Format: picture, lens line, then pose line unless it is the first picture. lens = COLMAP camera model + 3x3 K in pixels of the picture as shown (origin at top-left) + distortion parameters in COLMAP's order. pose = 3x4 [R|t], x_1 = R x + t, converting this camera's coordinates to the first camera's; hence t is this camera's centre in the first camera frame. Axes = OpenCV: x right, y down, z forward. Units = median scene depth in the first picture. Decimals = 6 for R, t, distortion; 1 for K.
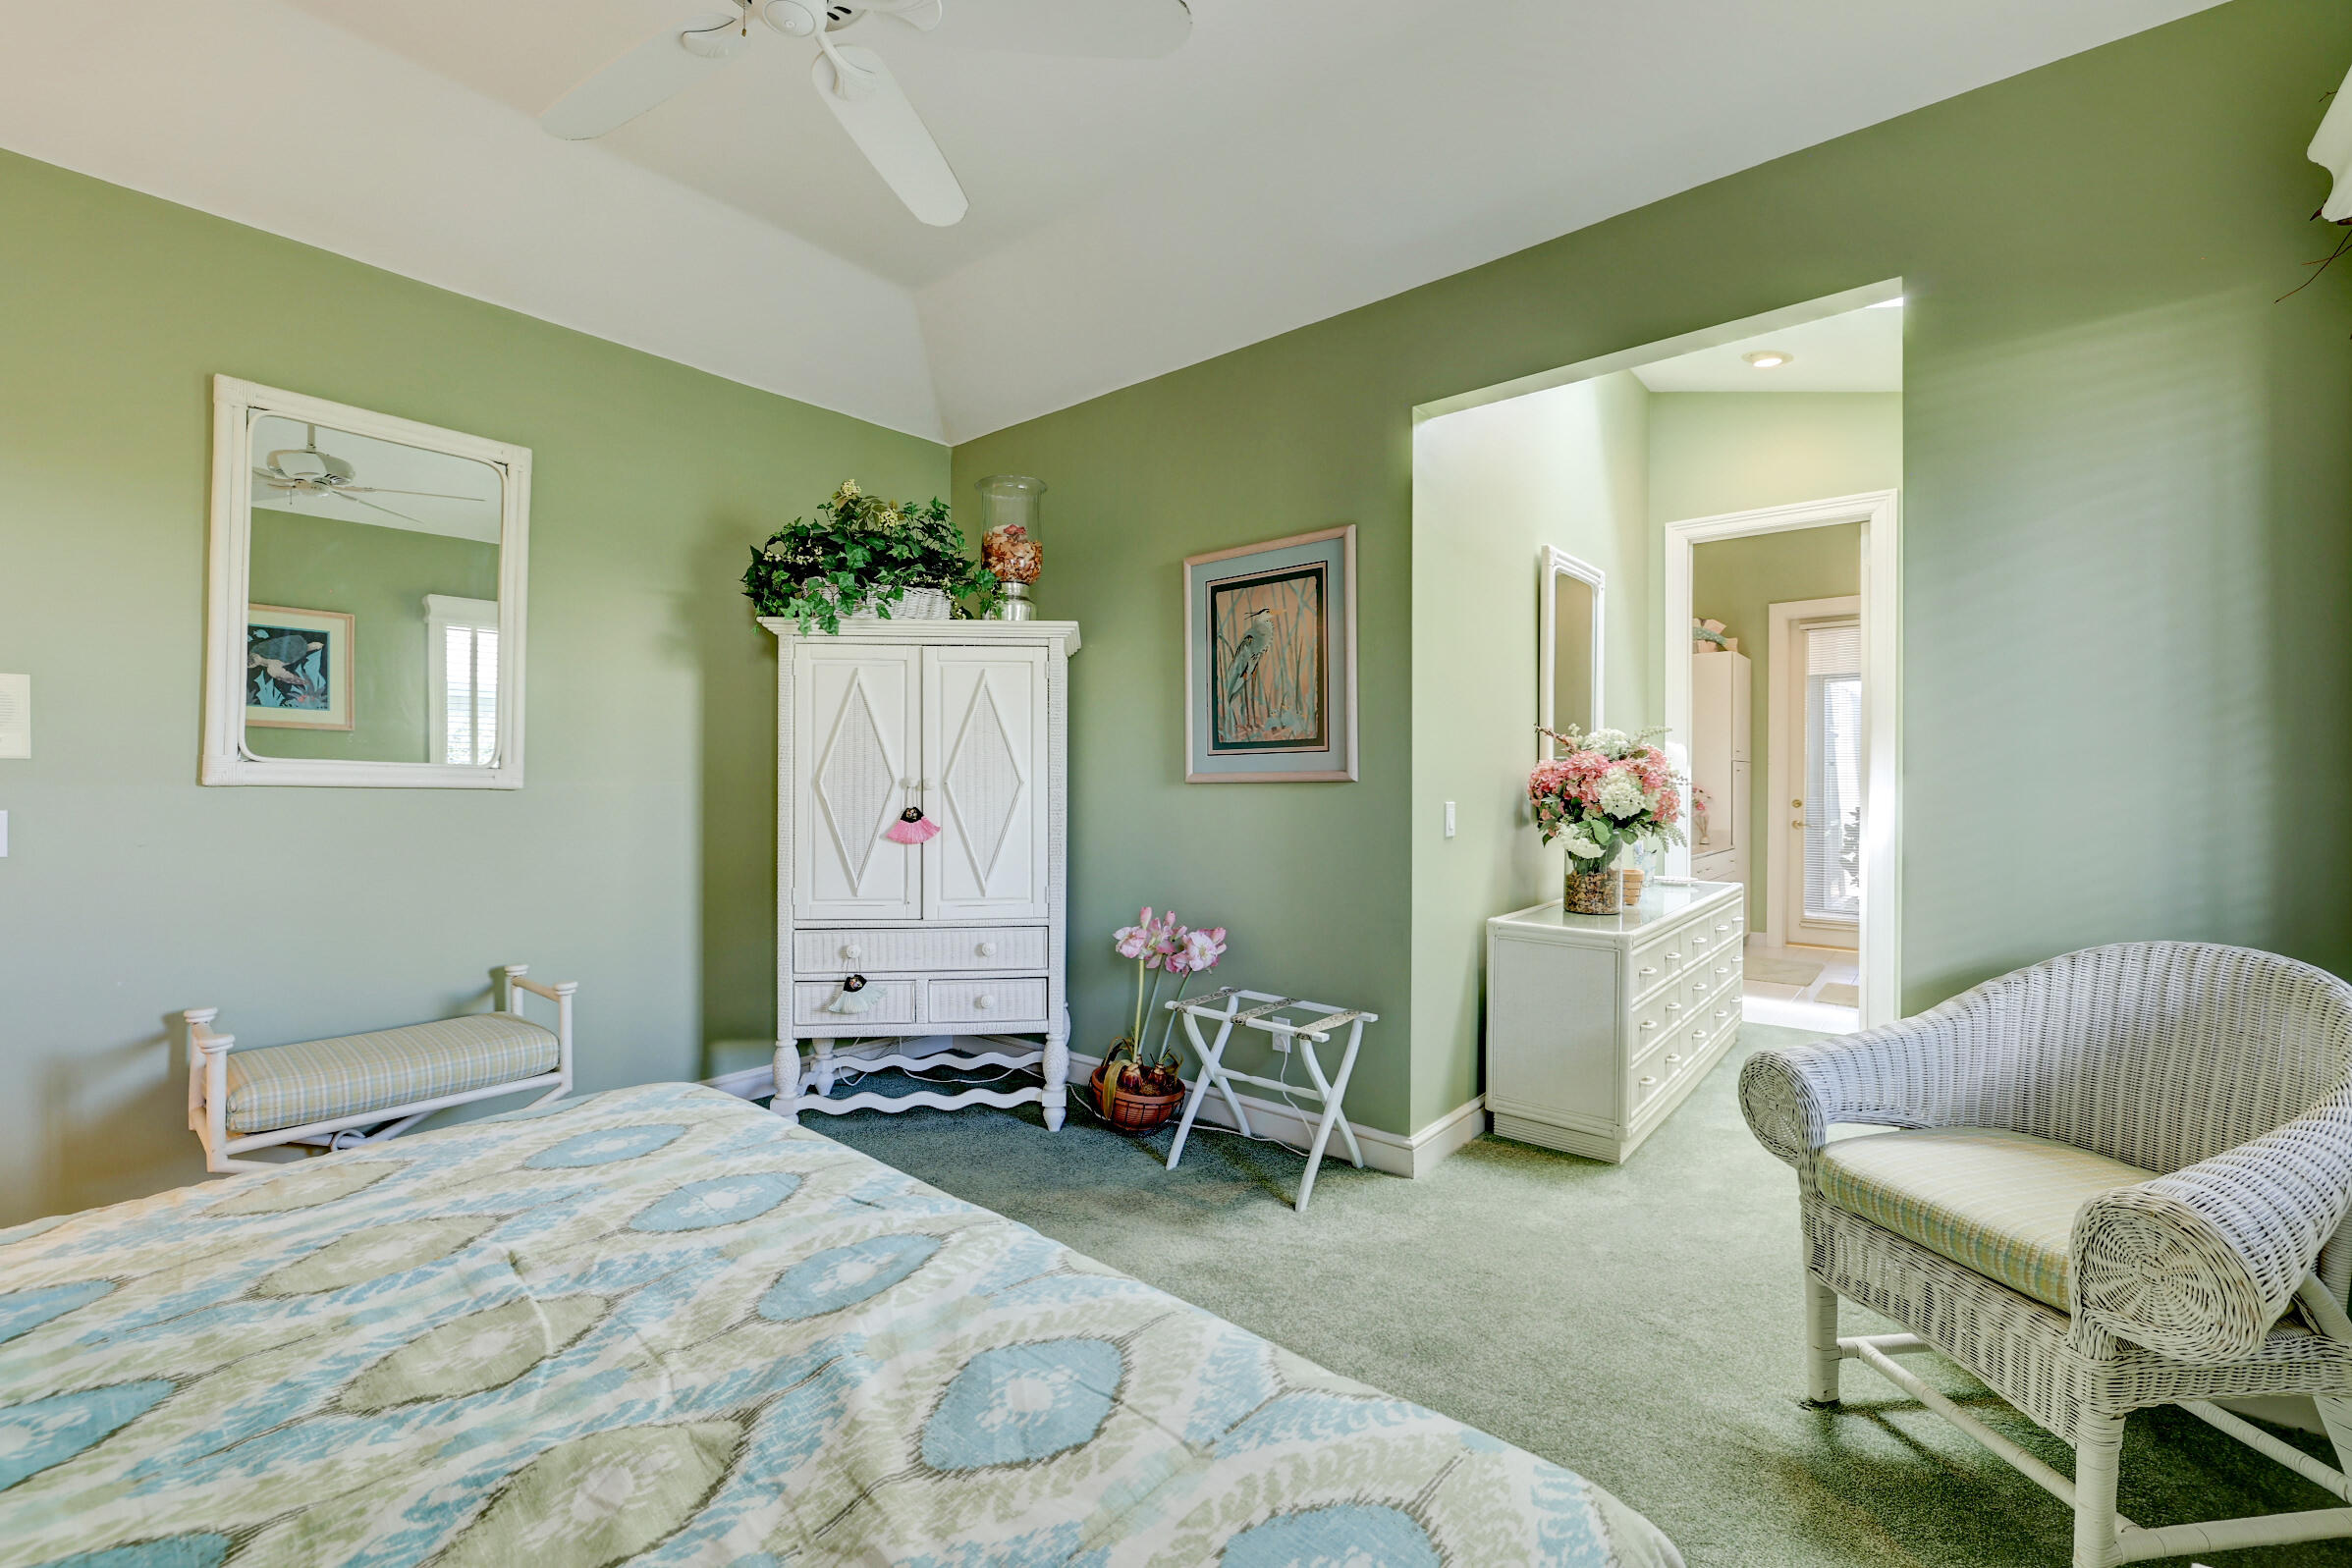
lens RADIAL K [[979.6, 0, 1167.7], [0, 979.6, 783.5], [0, 0, 1]] dist [-0.000549, -0.000158]
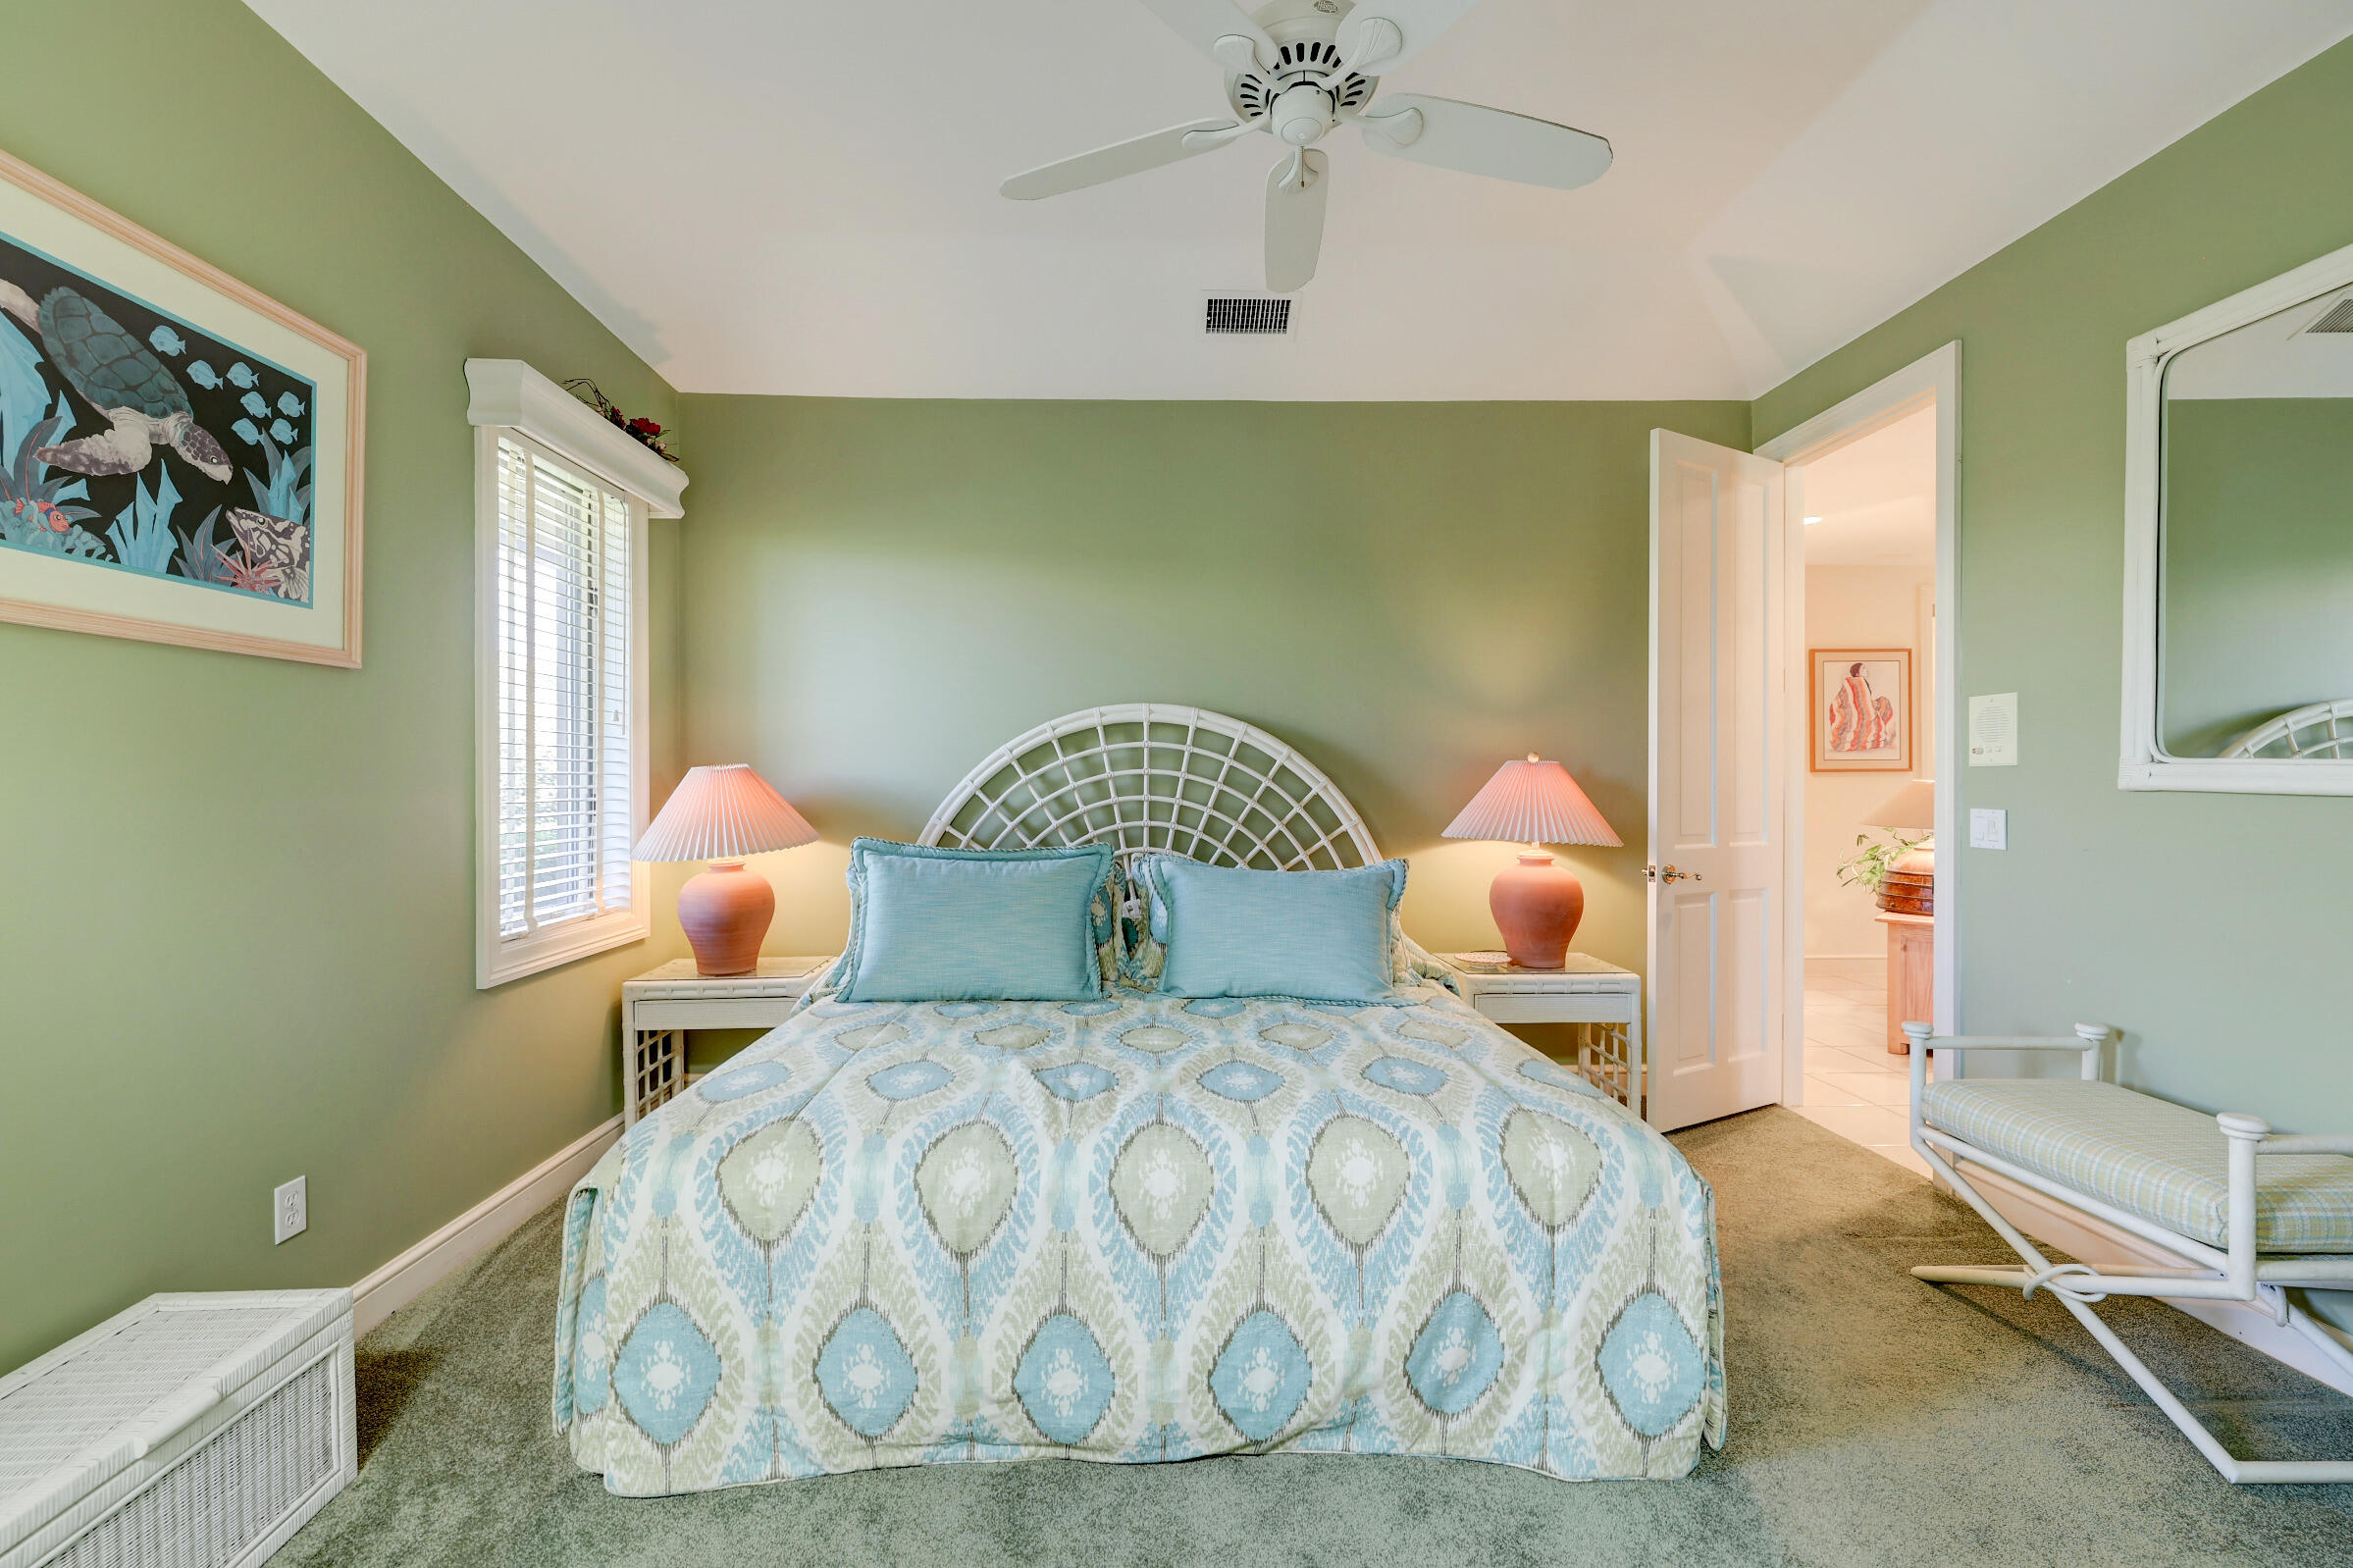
lens RADIAL K [[980.1, 0, 1168.2], [0, 980.1, 783.5], [0, 0, 1]] dist [-0.000549, -0.000158]
pose [[-0.735911, 0.002783, -0.677073, 0.253654], [0.000644, 0.999994, 0.003411, -0.006317], [0.677079, 0.002074, -0.735908, 0.849561]]
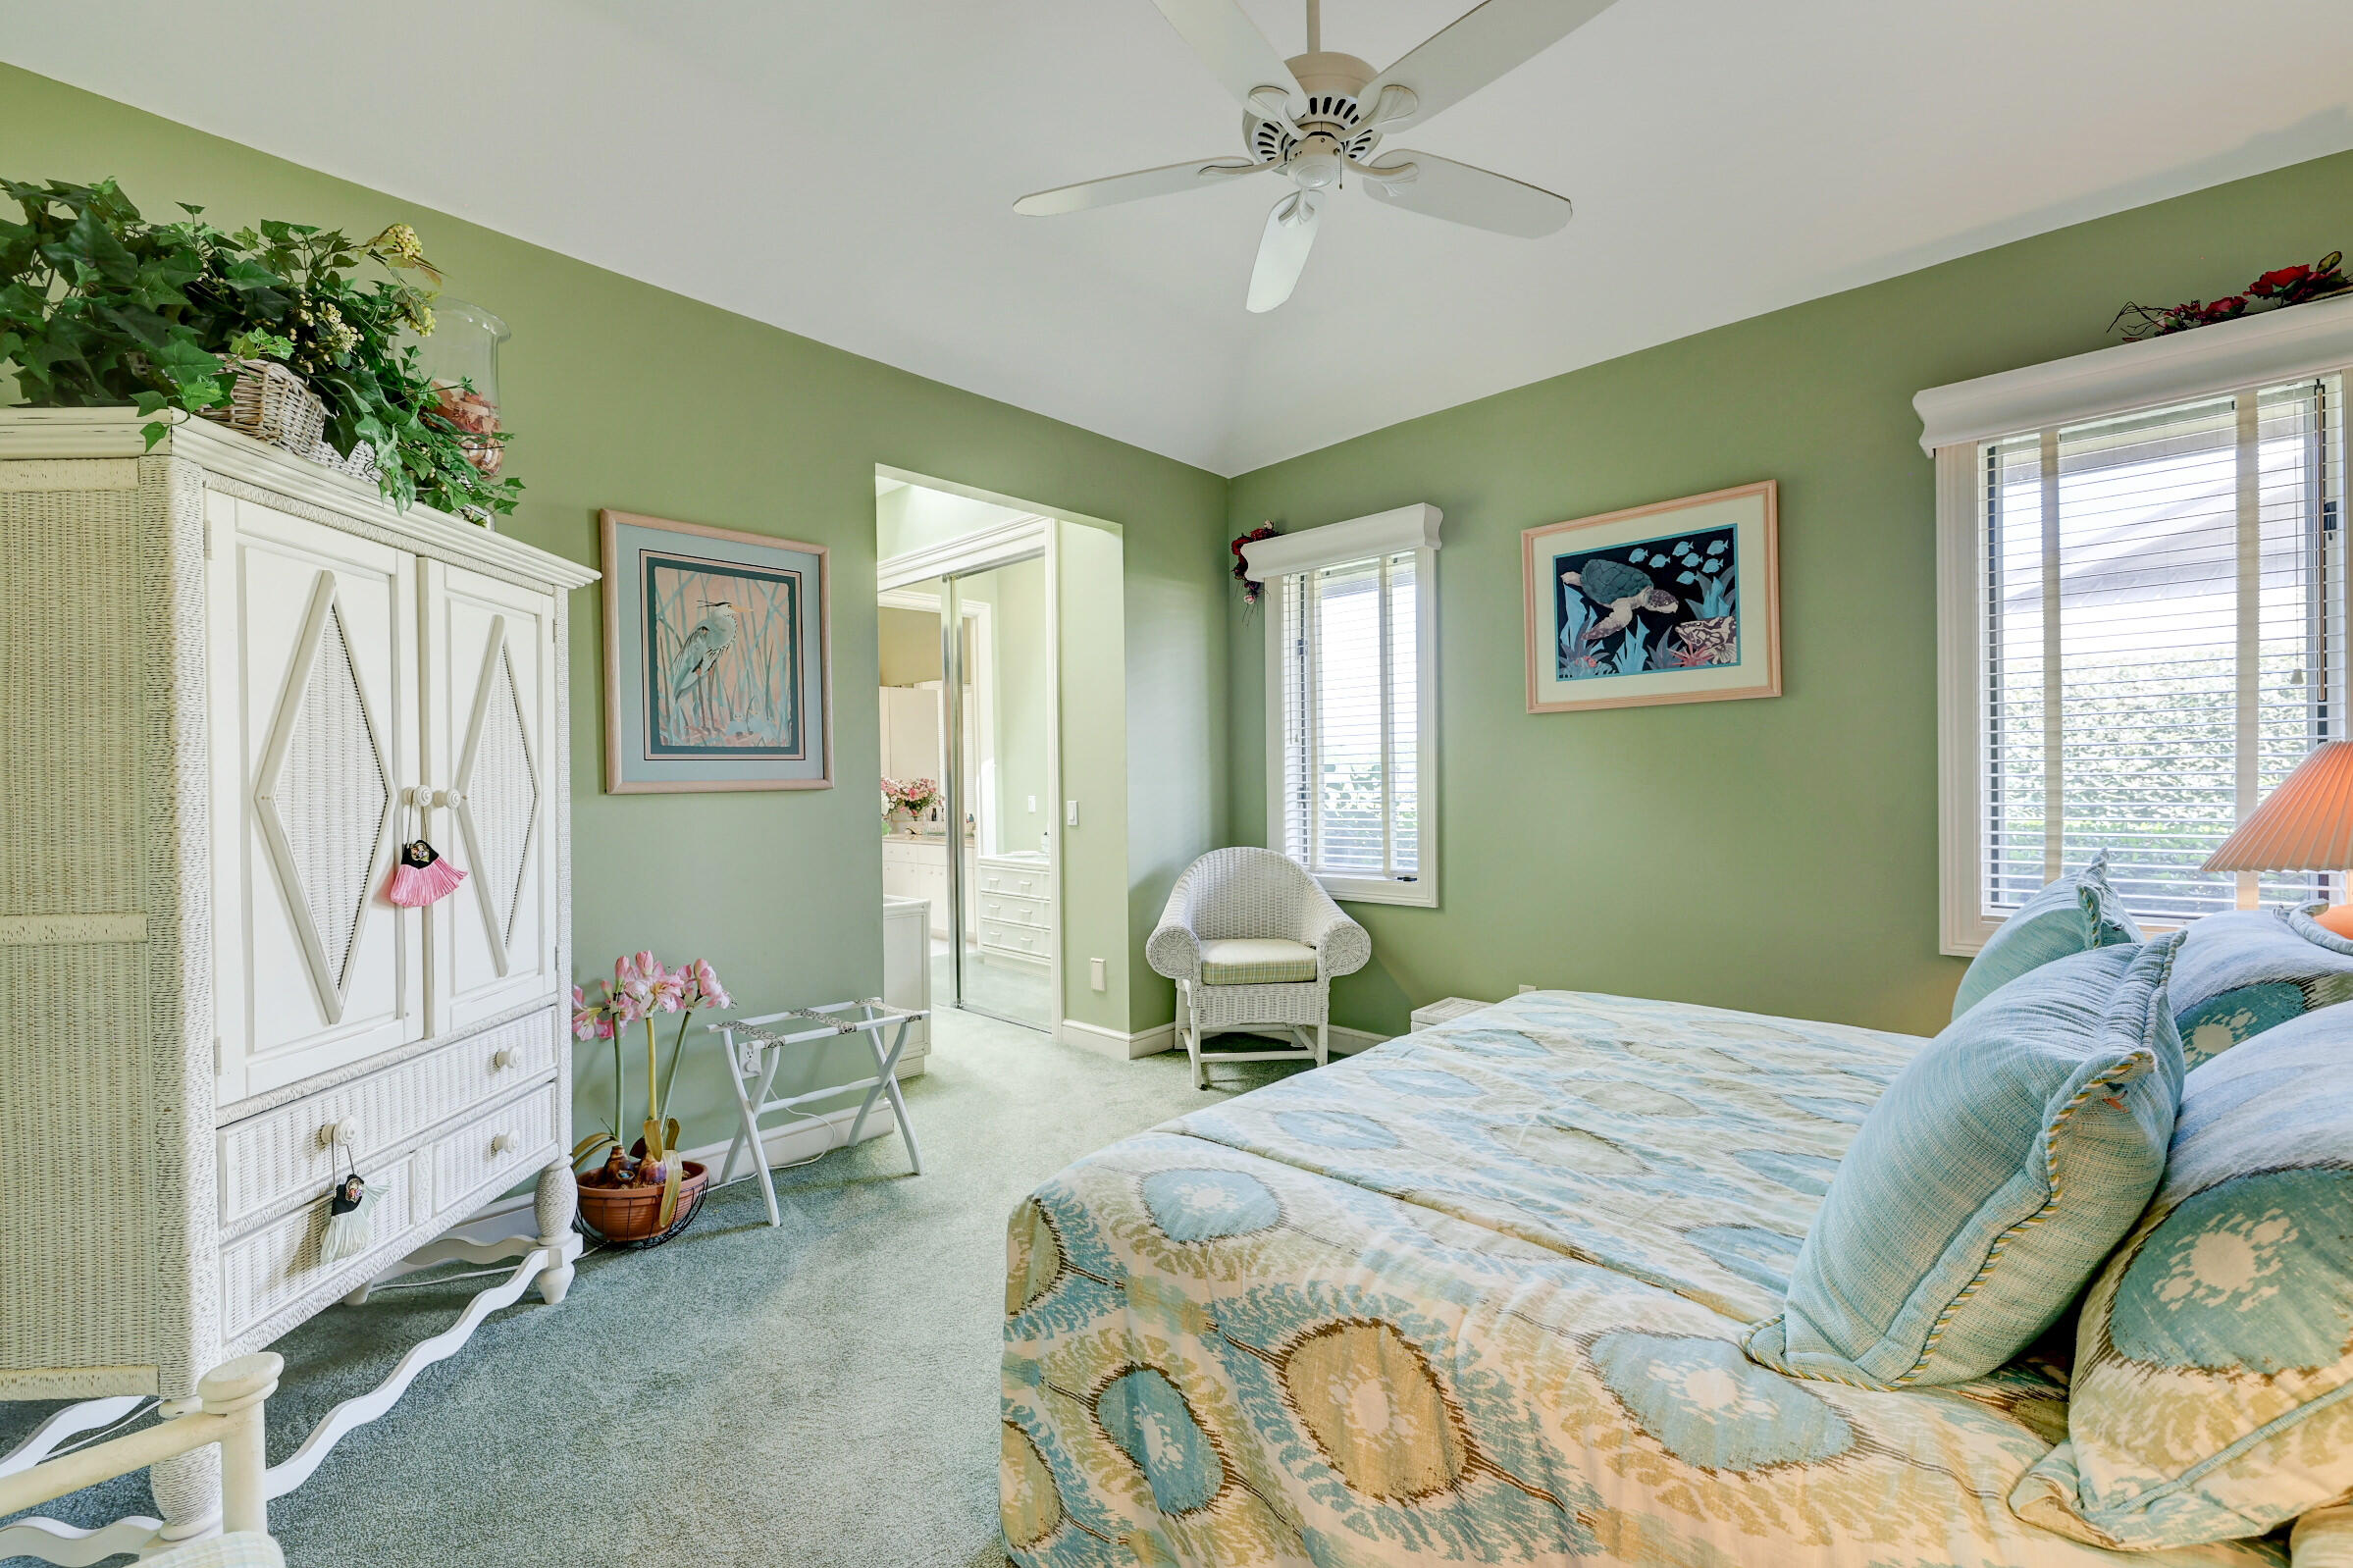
lens RADIAL K [[980.1, 0, 1168.2], [0, 980.1, 783.5], [0, 0, 1]] dist [-0.000549, -0.000158]
pose [[0.059835, 0.000083, 0.998208, -0.800740], [0.012909, 0.999916, -0.000857, -0.002594], [-0.998125, 0.012937, 0.059829, 0.540132]]
